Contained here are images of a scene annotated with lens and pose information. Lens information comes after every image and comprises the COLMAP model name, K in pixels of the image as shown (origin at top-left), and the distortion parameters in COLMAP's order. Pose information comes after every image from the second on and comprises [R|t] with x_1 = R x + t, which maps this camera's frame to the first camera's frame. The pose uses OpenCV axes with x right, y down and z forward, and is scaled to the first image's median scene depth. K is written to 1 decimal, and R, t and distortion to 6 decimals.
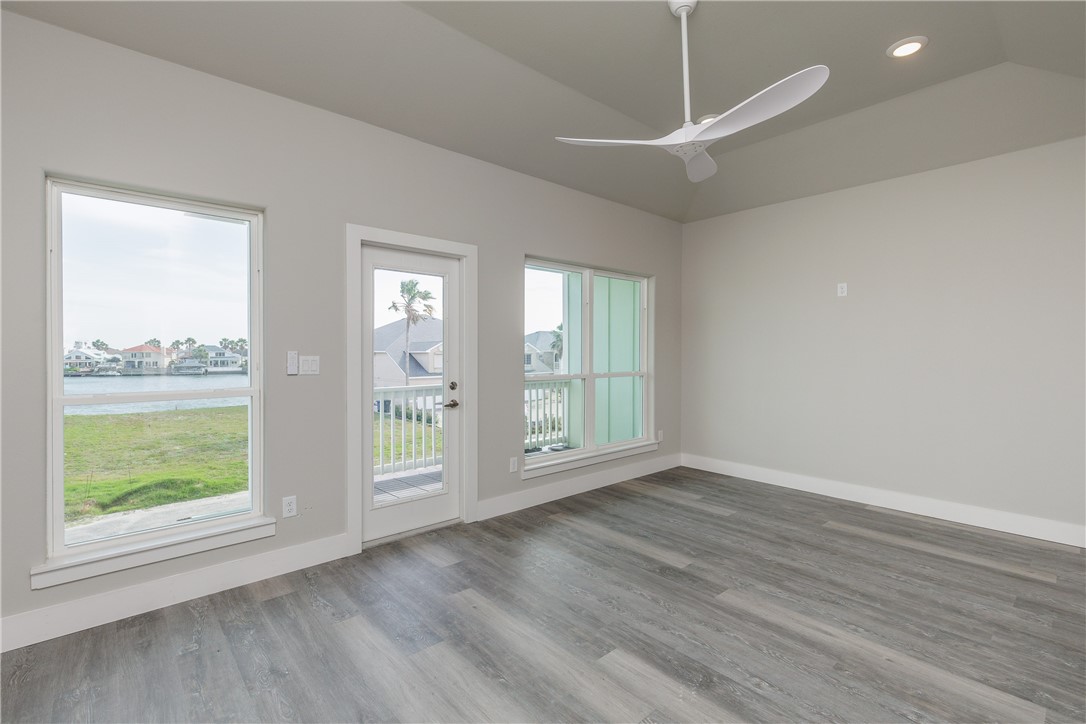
lens RADIAL K [[491.8, 0, 543.7], [0, 491.8, 356.9], [0, 0, 1]] dist [0.011574, -0.000049]
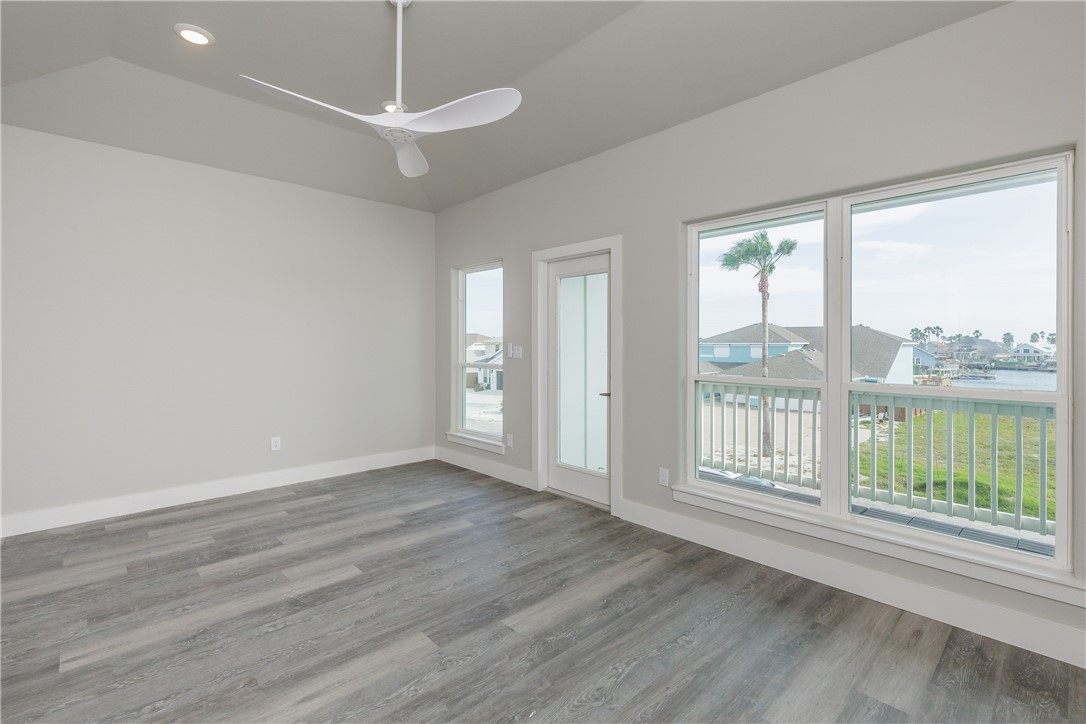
lens RADIAL K [[491.8, 0, 543.7], [0, 491.8, 351.5], [0, 0, 1]] dist [0.011574, -0.000049]
pose [[0.034100, 0.014979, -0.999306, 0.934788], [-0.013117, 0.999808, 0.014539, -0.008186], [0.999332, 0.012612, 0.034290, 0.918837]]
